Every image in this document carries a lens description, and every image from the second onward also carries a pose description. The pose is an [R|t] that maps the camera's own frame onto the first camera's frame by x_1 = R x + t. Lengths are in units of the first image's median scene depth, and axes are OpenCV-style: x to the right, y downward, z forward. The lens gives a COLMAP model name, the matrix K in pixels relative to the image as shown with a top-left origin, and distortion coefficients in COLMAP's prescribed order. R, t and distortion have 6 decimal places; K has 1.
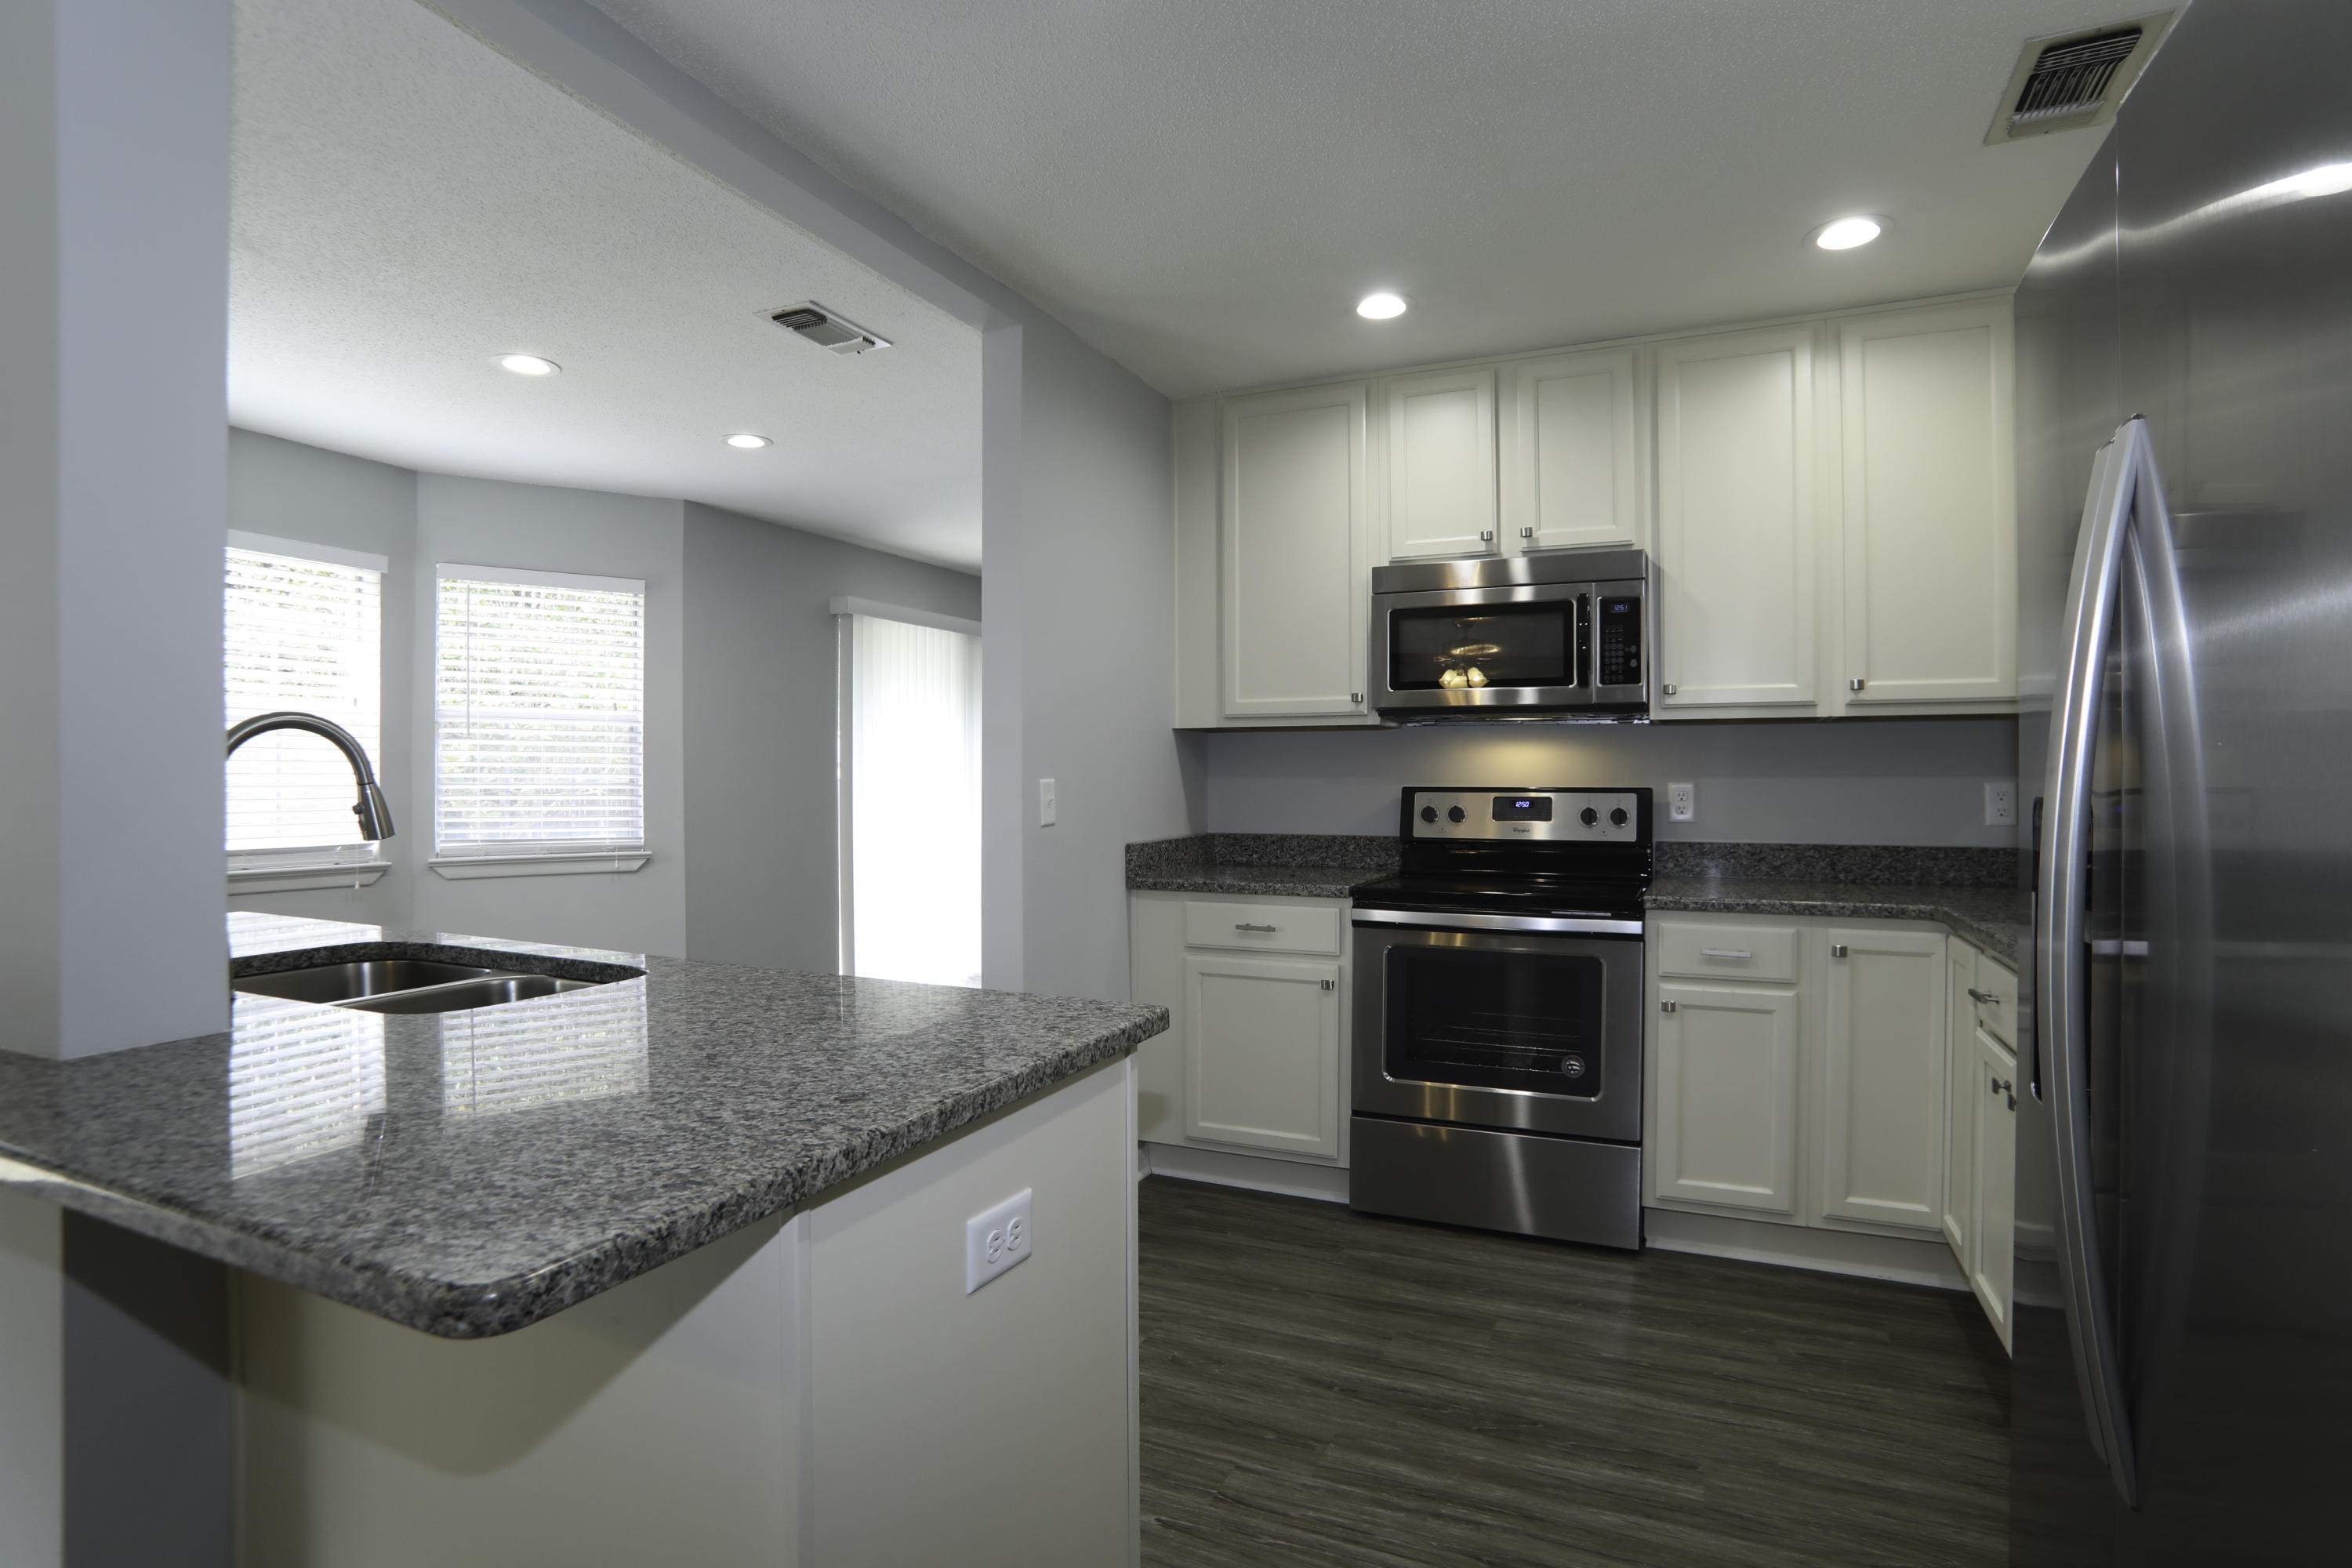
lens RADIAL K [[1171.5, 0, 1182.7], [0, 1171.5, 784.3], [0, 0, 1]] dist [-0.075331, 0.027351]
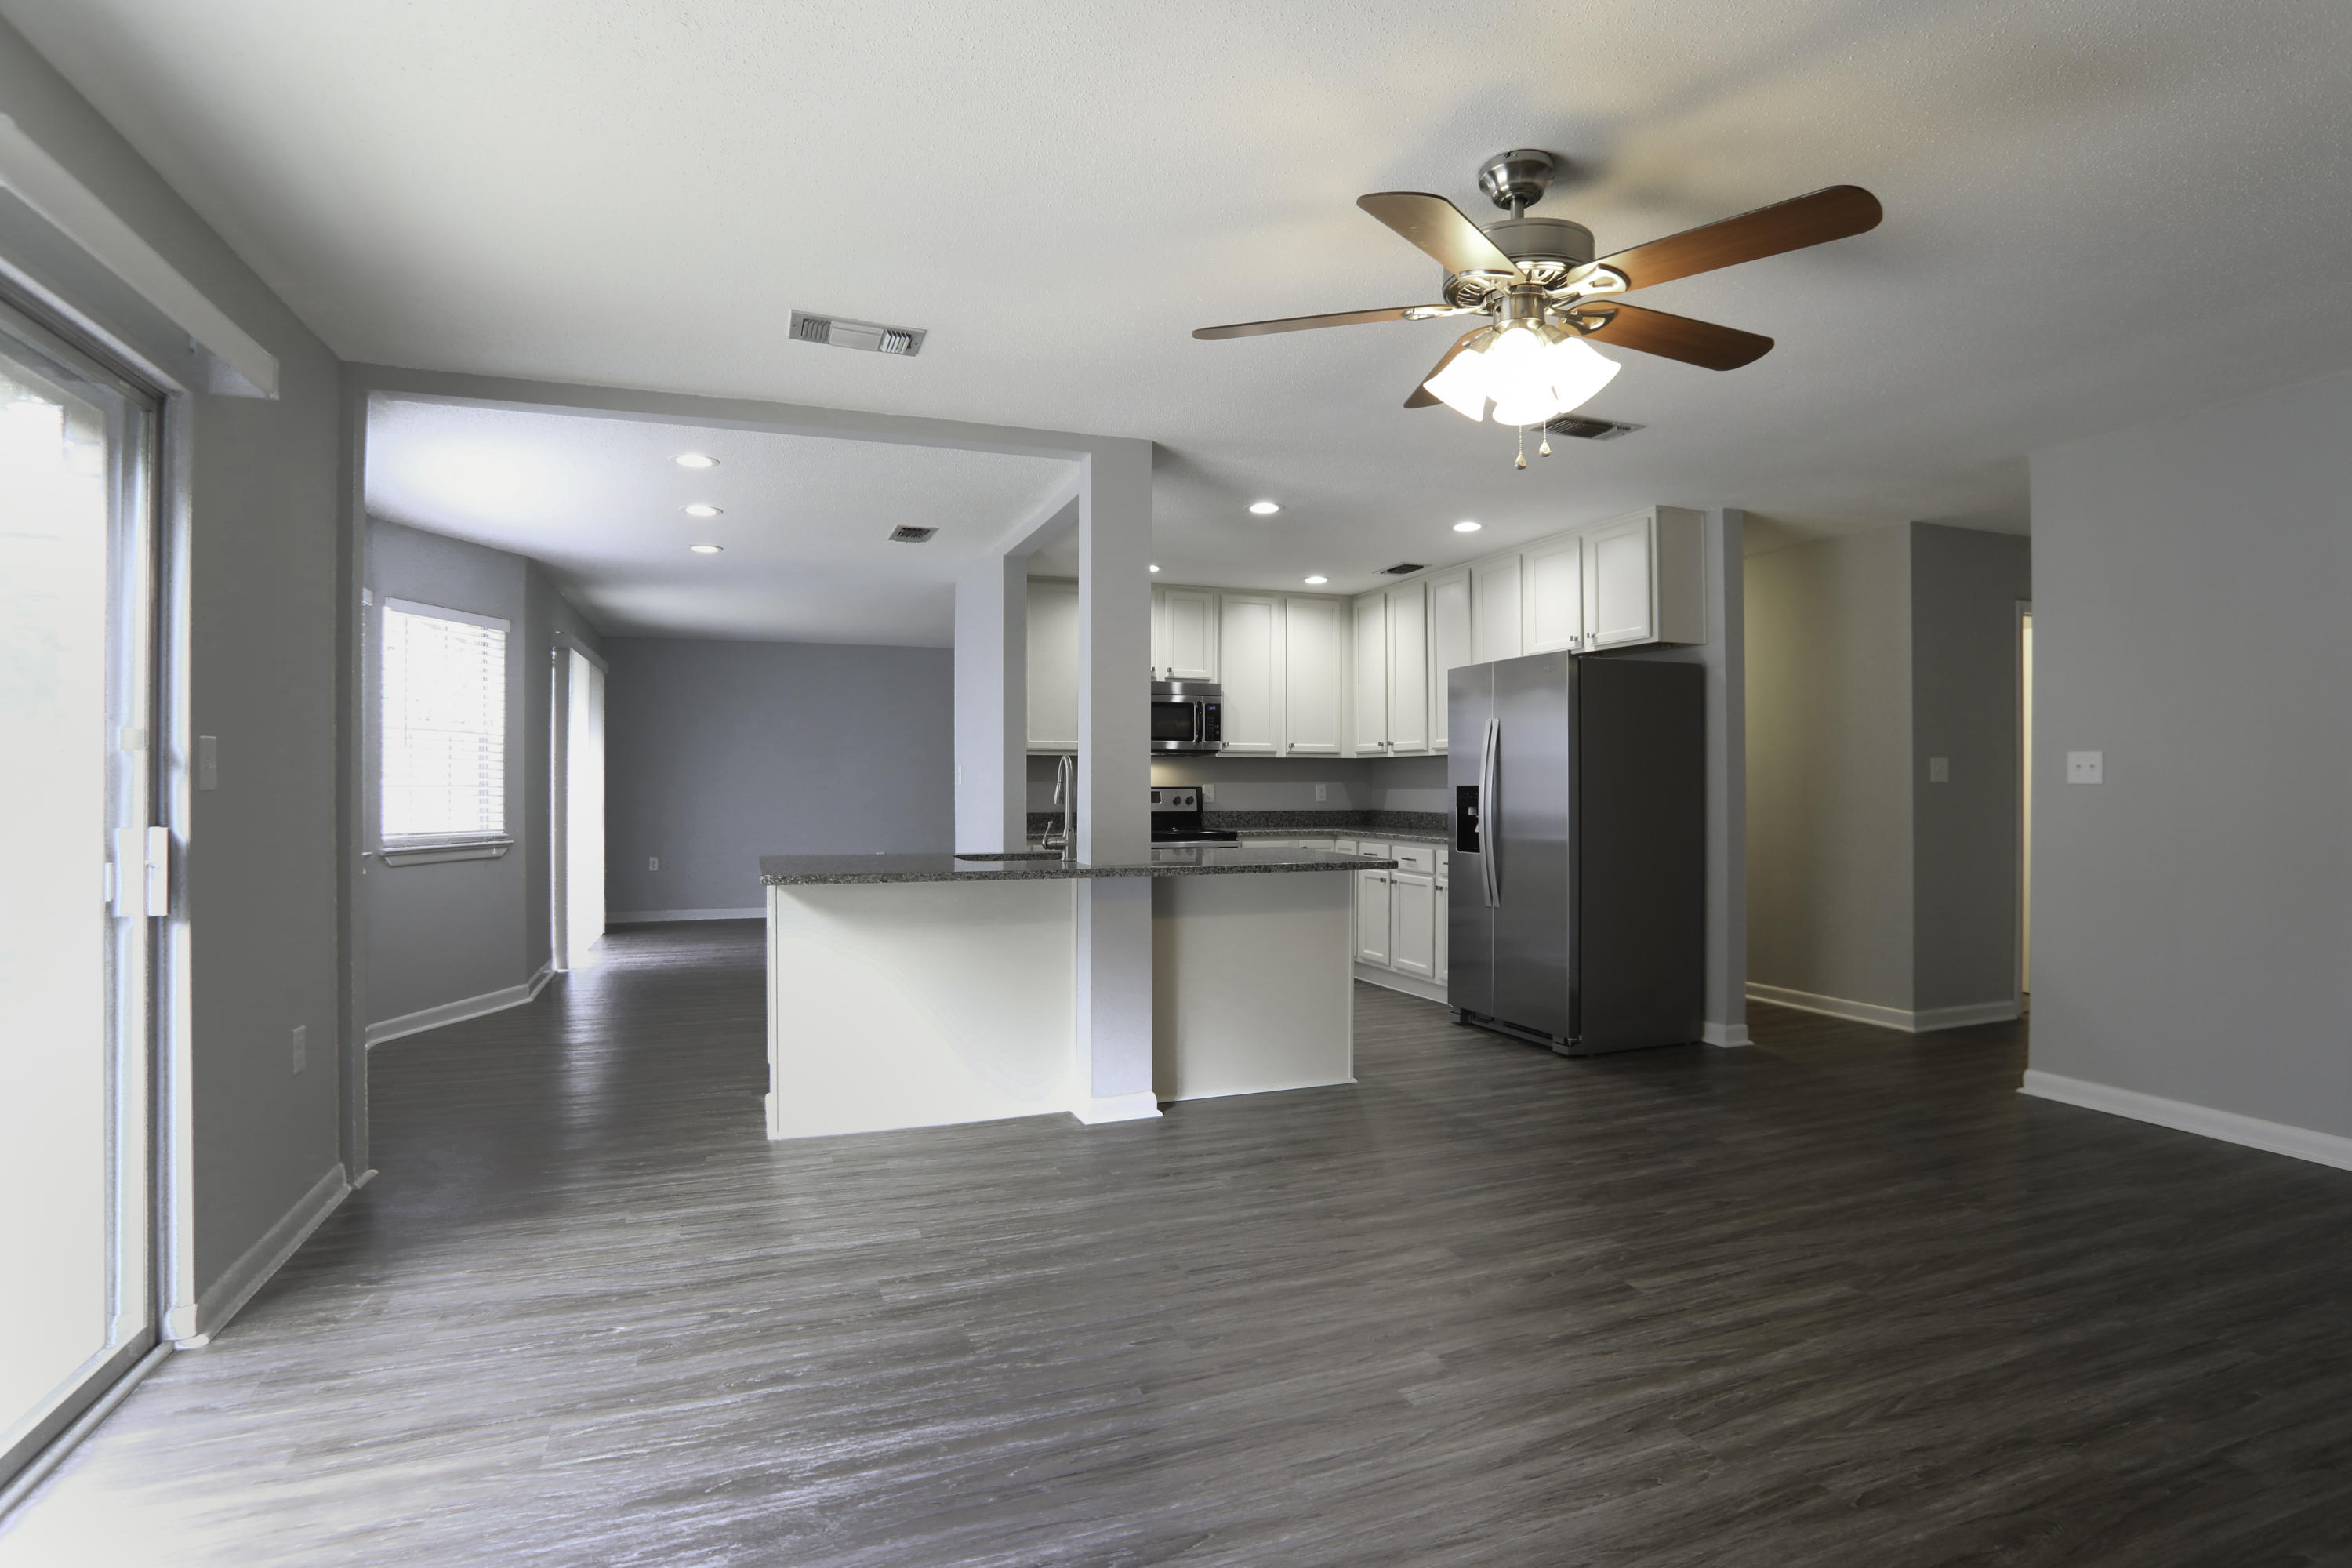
lens RADIAL K [[1171.5, 0, 1175.8], [0, 1171.5, 781.3], [0, 0, 1]] dist [-0.075331, 0.027351]
pose [[0.706927, 0.002672, 0.707282, -1.261851], [0.004496, 0.999956, -0.008271, 0.011300], [-0.707272, 0.009027, 0.706884, -0.566205]]
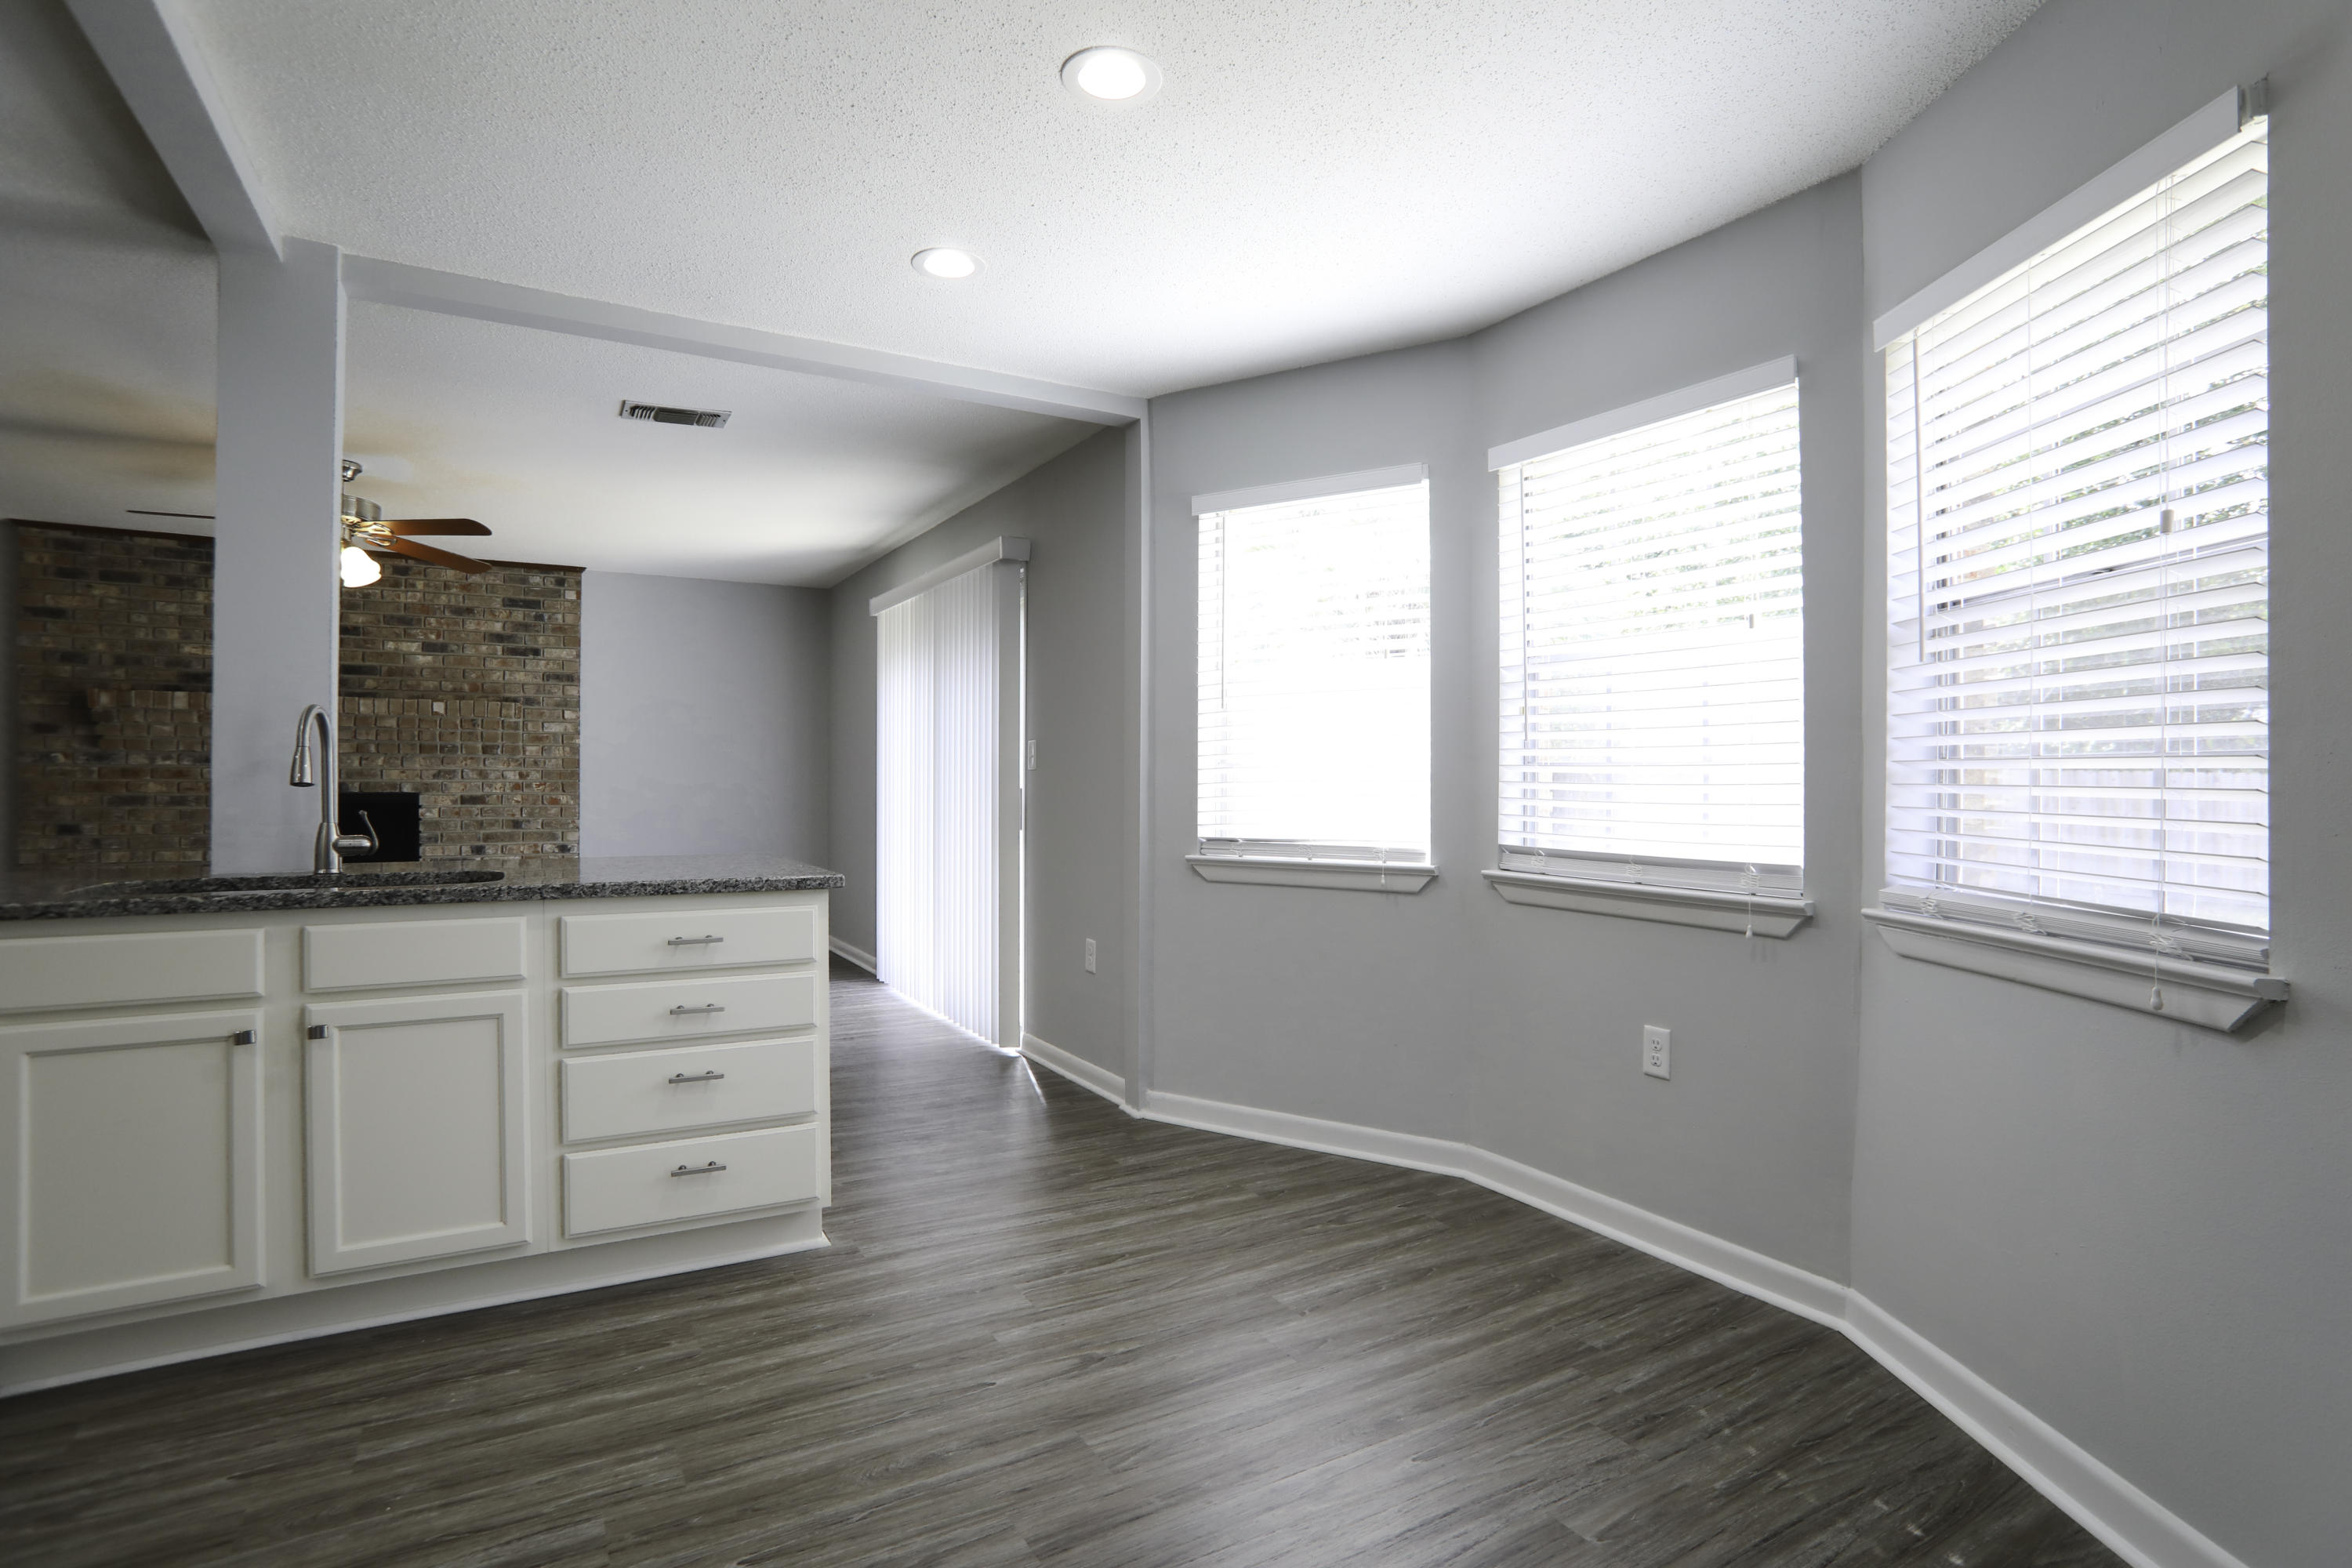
lens RADIAL K [[1166.2, 0, 1094.0], [0, 1166.2, 769.1], [0, 0, 1]] dist [-0.000508, 0.009189]
pose [[-0.626151, -0.007815, -0.779662, -0.067073], [-0.008565, 0.999958, -0.003145, 0.011519], [0.779655, 0.004709, -0.626192, 1.439884]]
